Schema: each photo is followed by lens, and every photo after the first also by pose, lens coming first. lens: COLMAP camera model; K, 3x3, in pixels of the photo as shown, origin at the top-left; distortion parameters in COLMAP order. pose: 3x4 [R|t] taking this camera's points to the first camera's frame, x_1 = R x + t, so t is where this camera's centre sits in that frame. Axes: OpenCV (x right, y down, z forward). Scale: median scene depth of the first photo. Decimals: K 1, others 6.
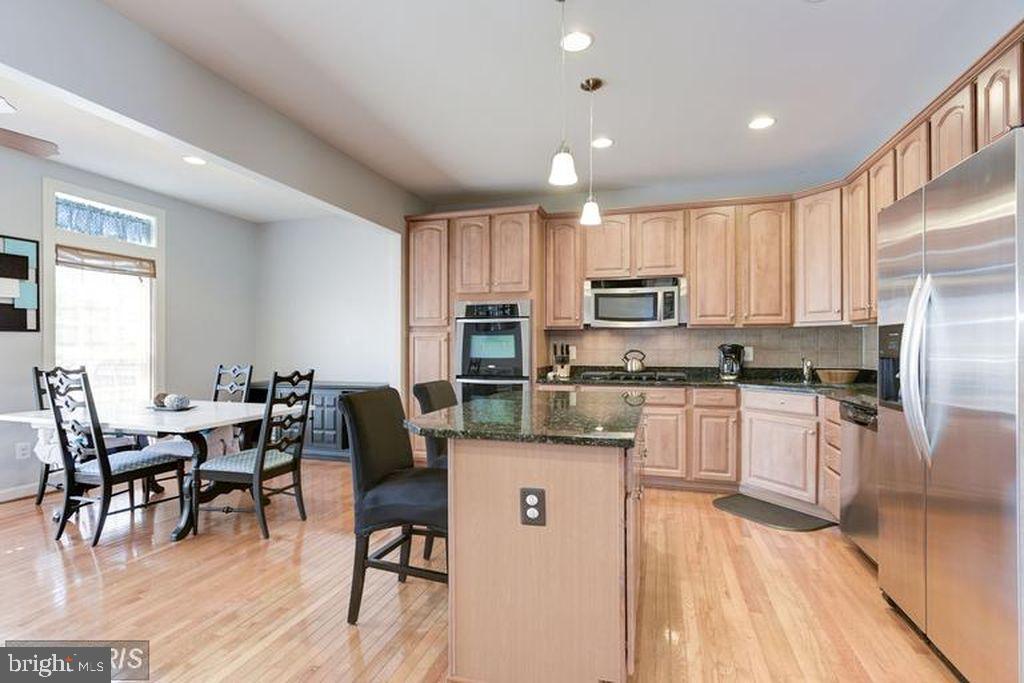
lens RADIAL K [[477.0, 0, 515.7], [0, 477.0, 344.6], [0, 0, 1]] dist [-0.000045, 0.000030]
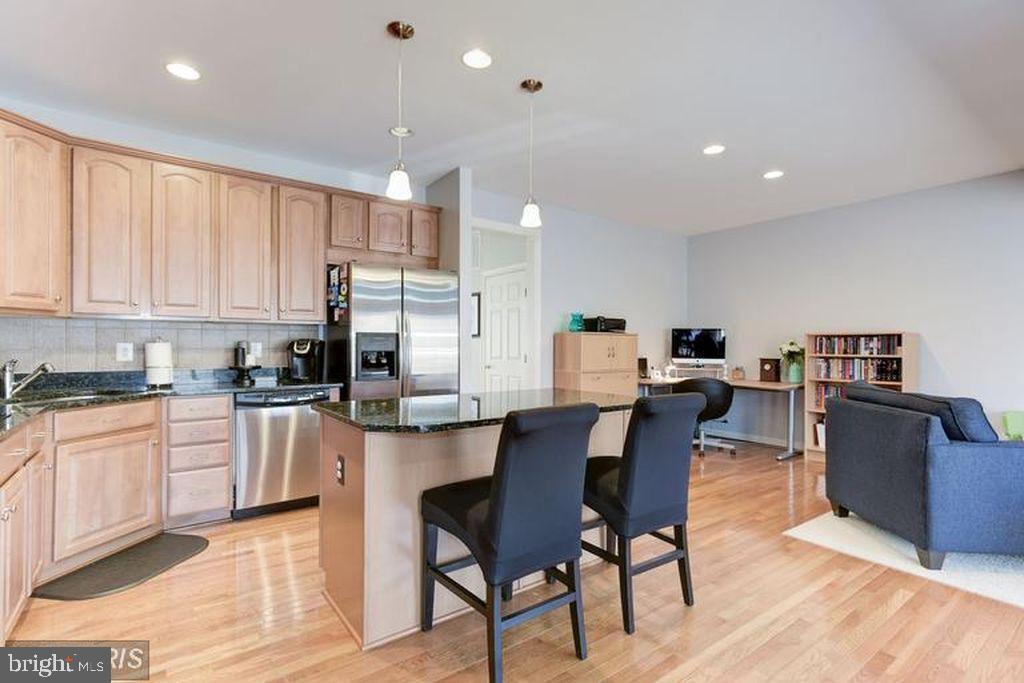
lens RADIAL K [[455.9, 0, 521.0], [0, 455.9, 341.5], [0, 0, 1]] dist [-0.011461, 0.000104]
pose [[-0.781575, 0.006143, 0.623781, -0.324211], [-0.000601, 0.999944, -0.010600, 0.006433], [-0.623811, -0.008660, -0.781527, 0.963224]]
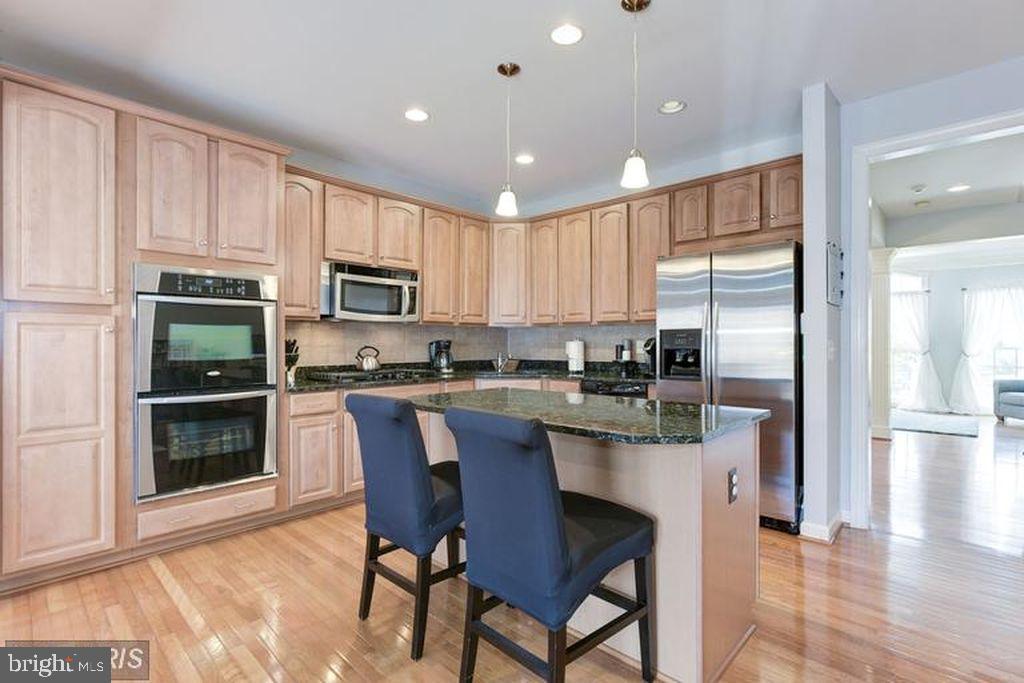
lens RADIAL K [[477.0, 0, 515.7], [0, 477.0, 344.6], [0, 0, 1]] dist [-0.000045, 0.000030]
pose [[0.446289, -0.004169, 0.894879, -0.451818], [-0.002921, 0.999977, 0.006116, 0.002135], [-0.894884, -0.005343, 0.446266, 0.360669]]
